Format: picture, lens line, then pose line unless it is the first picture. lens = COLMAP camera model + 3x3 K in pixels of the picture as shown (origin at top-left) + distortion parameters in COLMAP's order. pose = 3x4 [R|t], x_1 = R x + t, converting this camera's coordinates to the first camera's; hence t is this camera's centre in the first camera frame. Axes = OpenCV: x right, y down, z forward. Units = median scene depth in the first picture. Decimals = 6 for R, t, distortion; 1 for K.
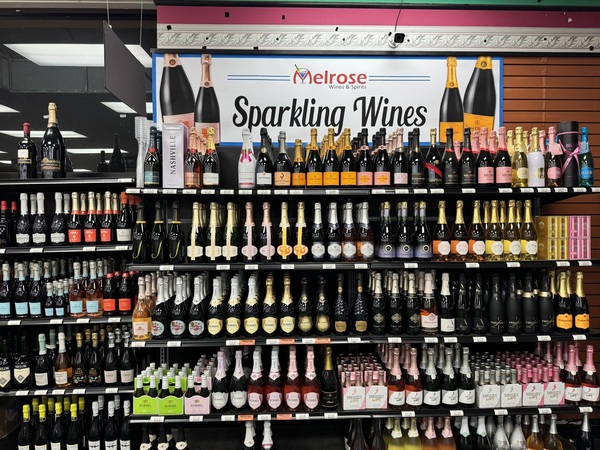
lens RADIAL K [[423.1, 0, 300.0], [0, 423.1, 223.4], [0, 0, 1]] dist [0.044973, -0.046031]
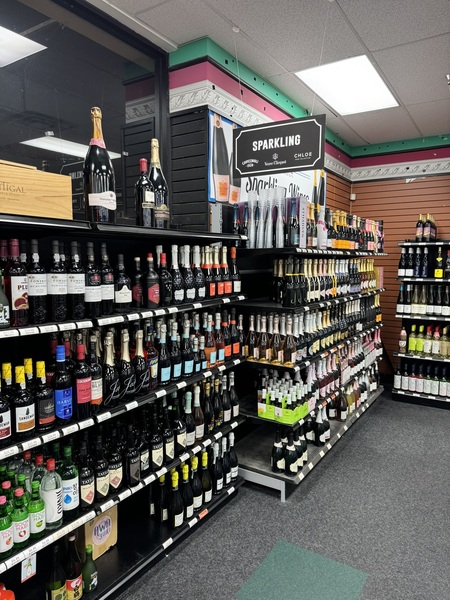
lens RADIAL K [[423.1, 0, 225.4], [0, 423.1, 300.4], [0, 0, 1]] dist [0.044973, -0.046031]
pose [[0.567114, -0.072596, 0.820434, -1.193923], [0.001881, 0.996220, 0.086850, -0.030299], [-0.823637, -0.047711, 0.565107, 0.363678]]
